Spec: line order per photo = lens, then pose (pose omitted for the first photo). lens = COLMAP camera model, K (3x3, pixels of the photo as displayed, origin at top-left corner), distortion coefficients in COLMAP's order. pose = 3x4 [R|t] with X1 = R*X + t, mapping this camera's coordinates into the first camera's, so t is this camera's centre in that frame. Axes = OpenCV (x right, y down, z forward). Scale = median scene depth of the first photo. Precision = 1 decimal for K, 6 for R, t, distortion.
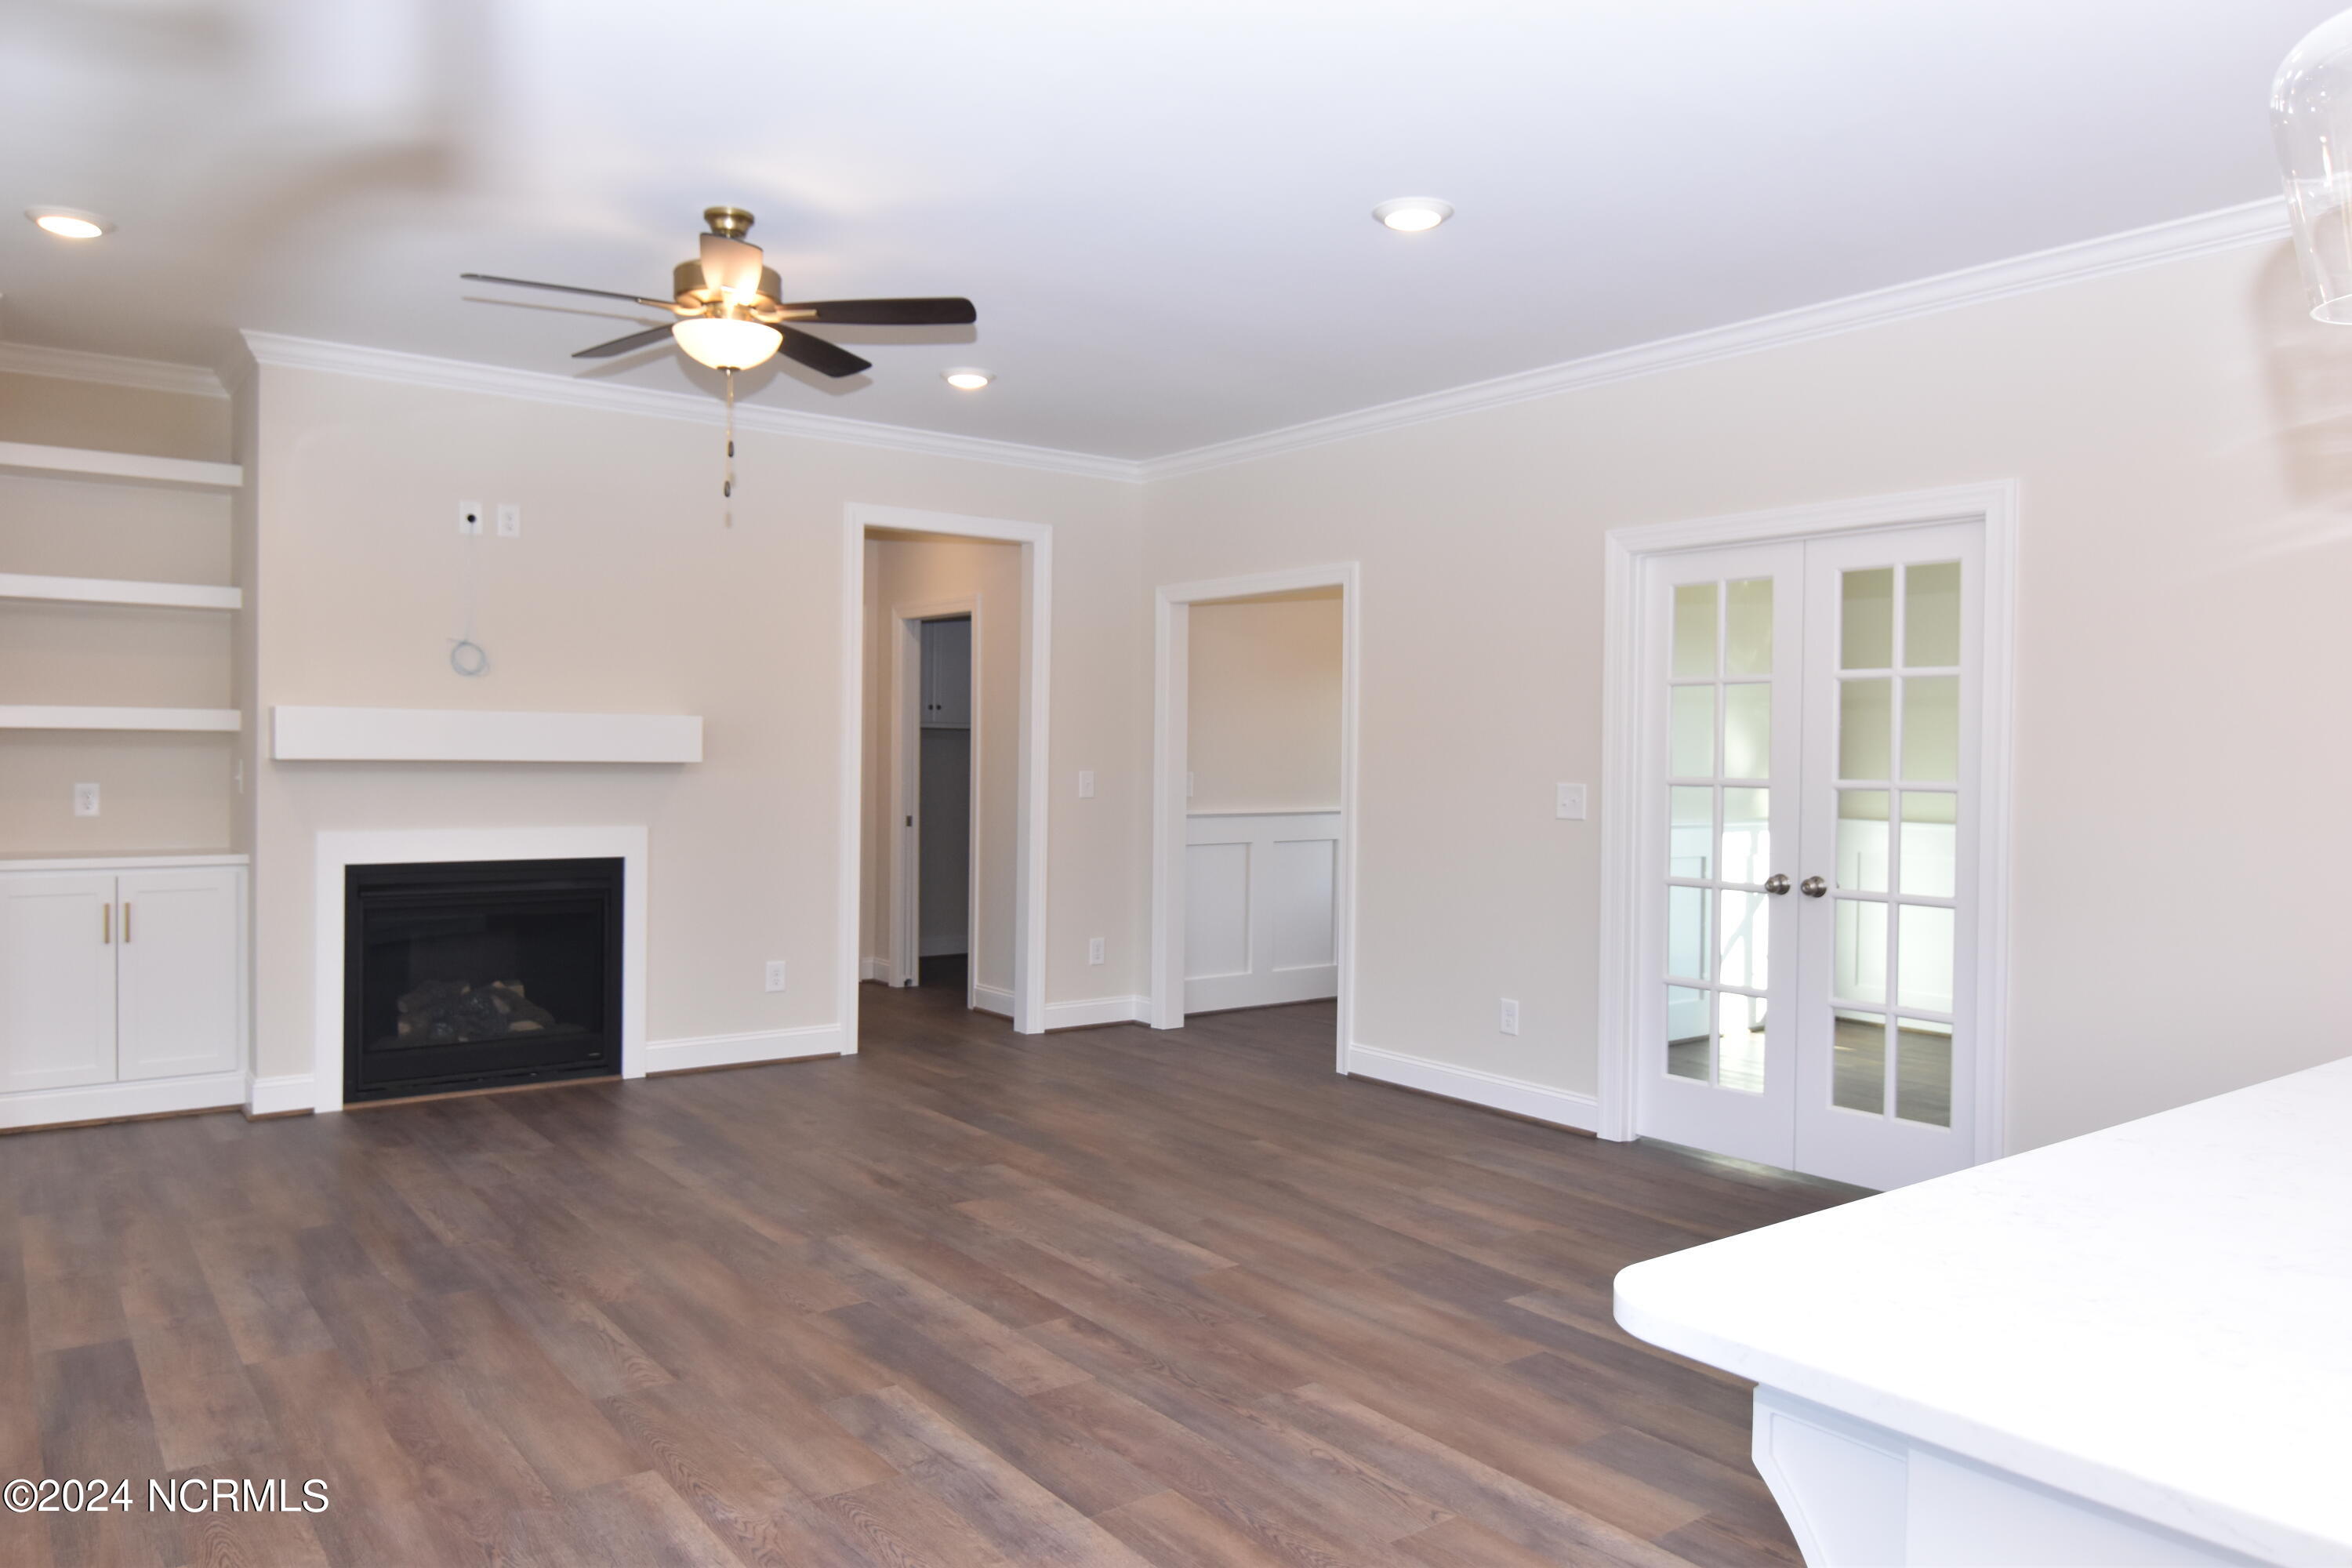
lens RADIAL K [[1598.1, 0, 1166.6], [0, 1598.1, 779.1], [0, 0, 1]] dist [0.000439, -0.018546]
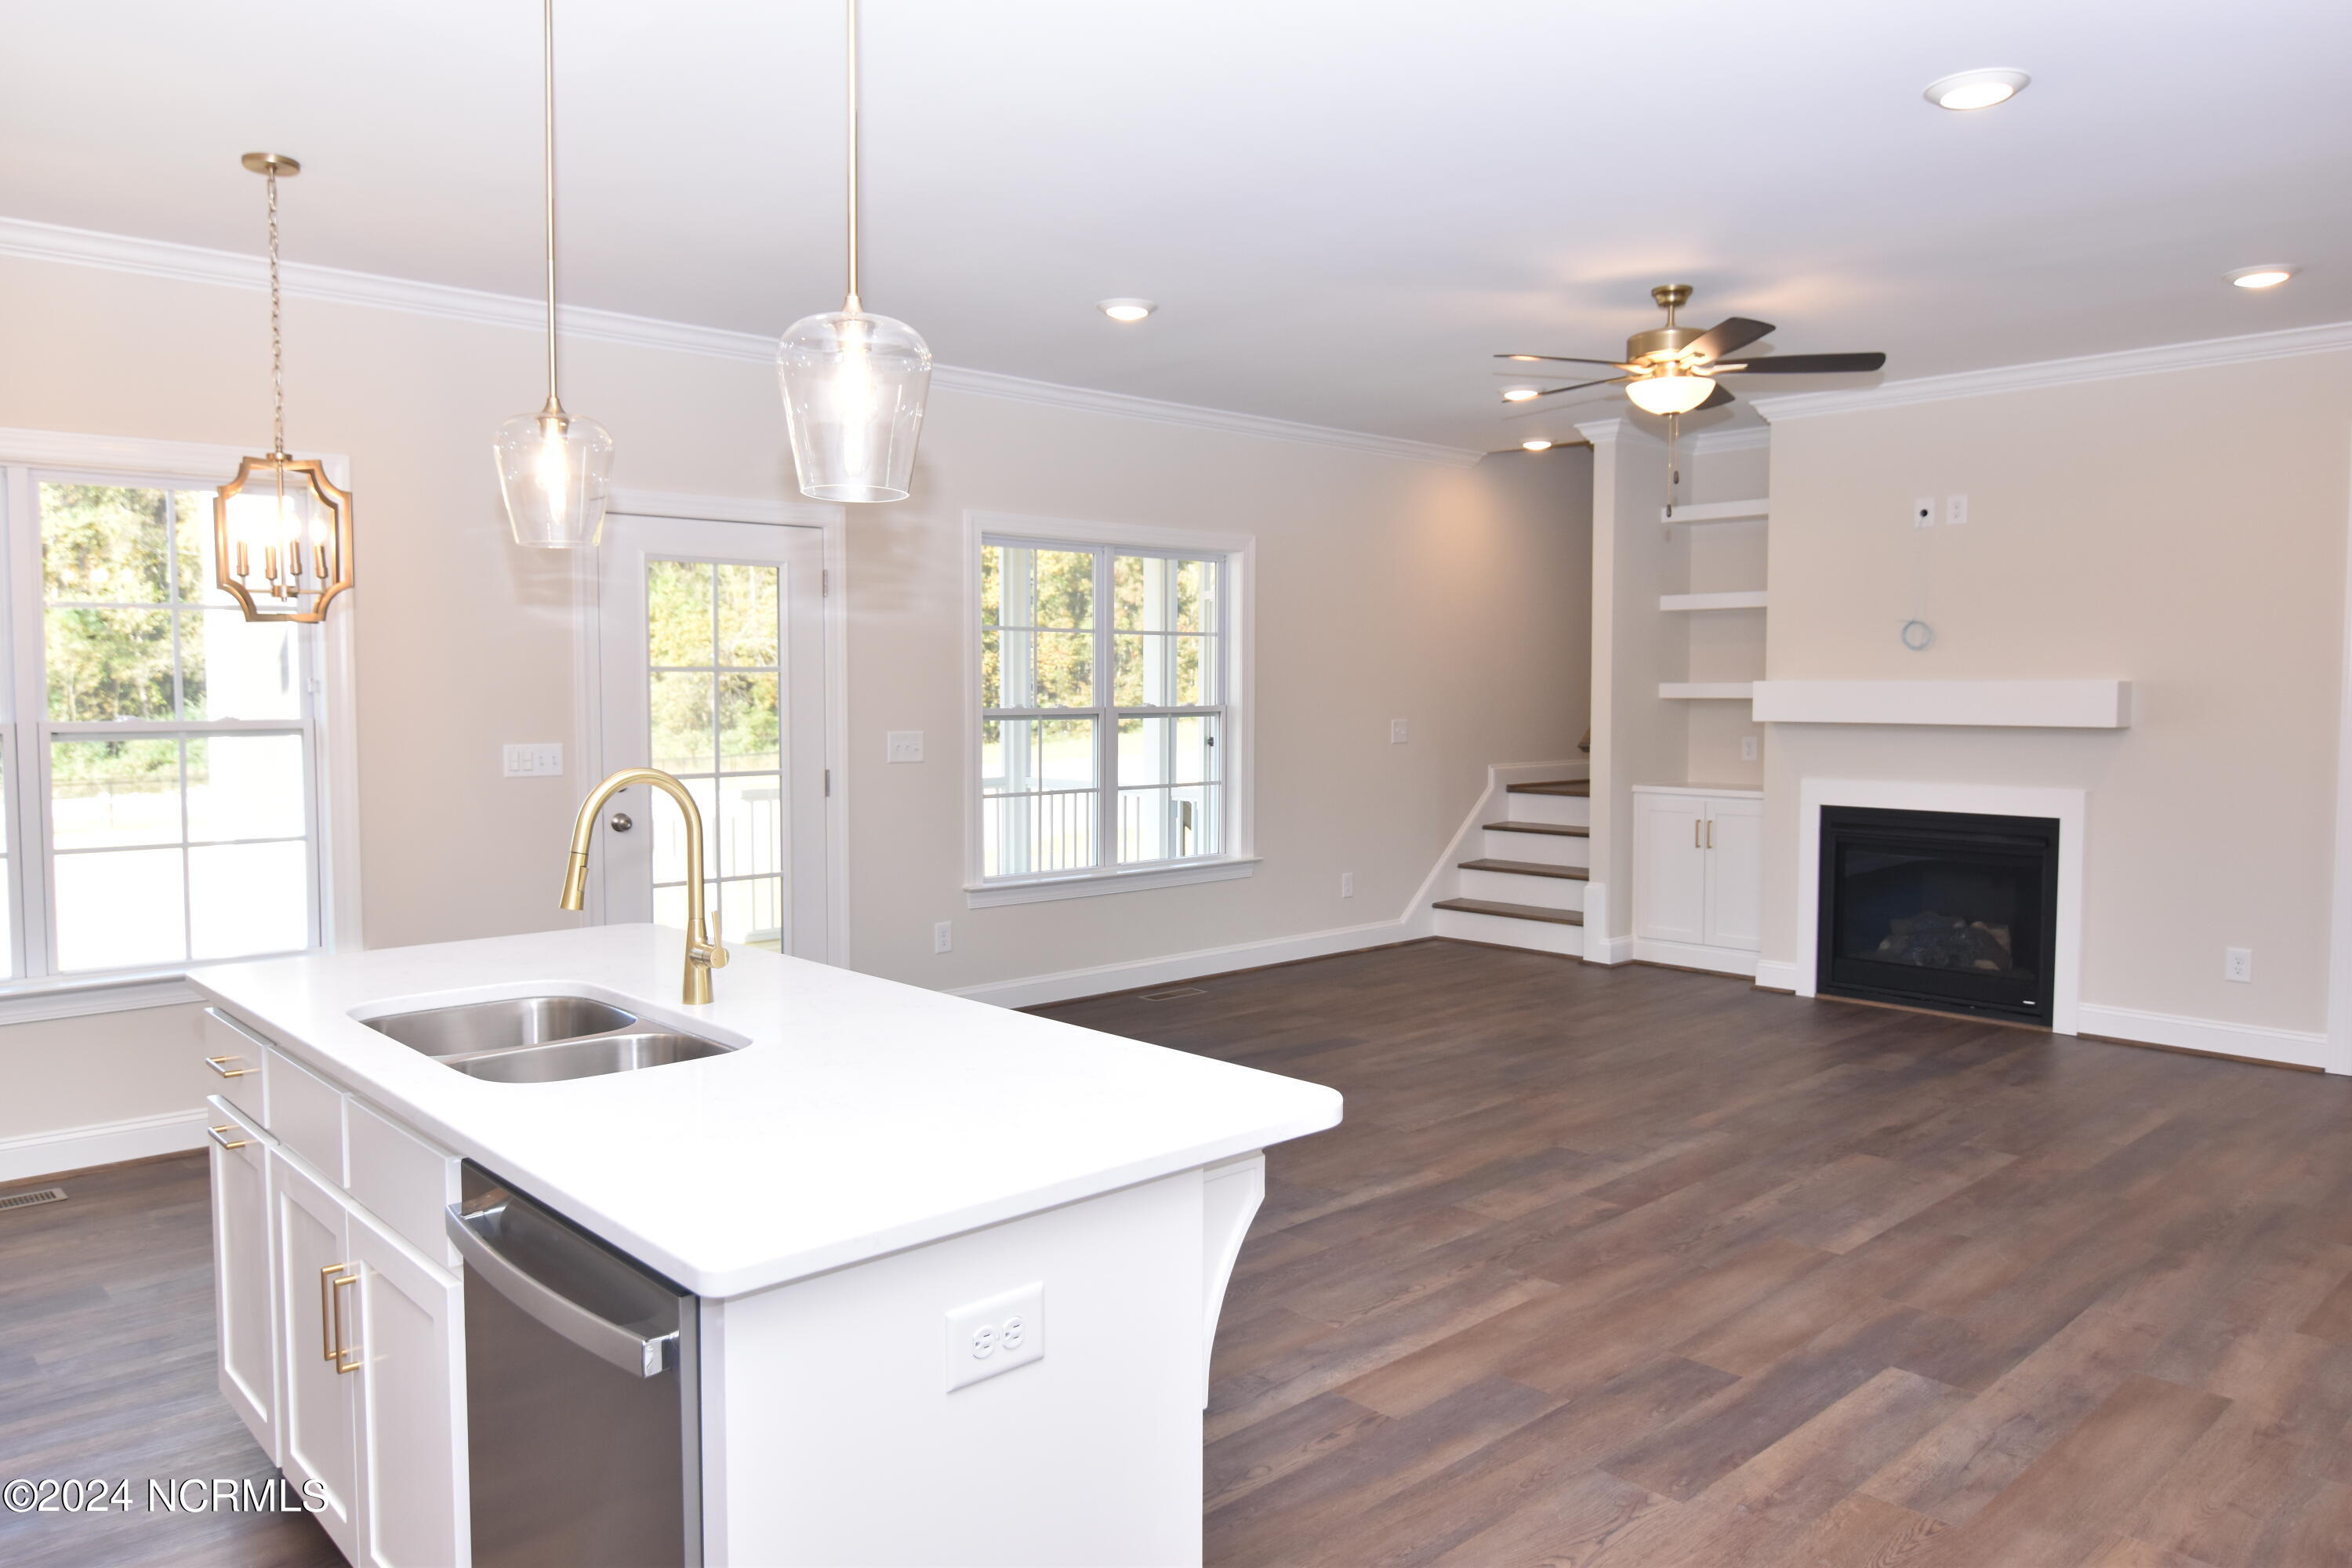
lens RADIAL K [[1598.1, 0, 1160.3], [0, 1598.1, 779.5], [0, 0, 1]] dist [0.000439, -0.018546]
pose [[0.100672, 0.045765, -0.993867, 0.843420], [-0.012897, 0.998918, 0.044691, -0.020158], [0.994836, 0.008318, 0.101153, 0.430061]]
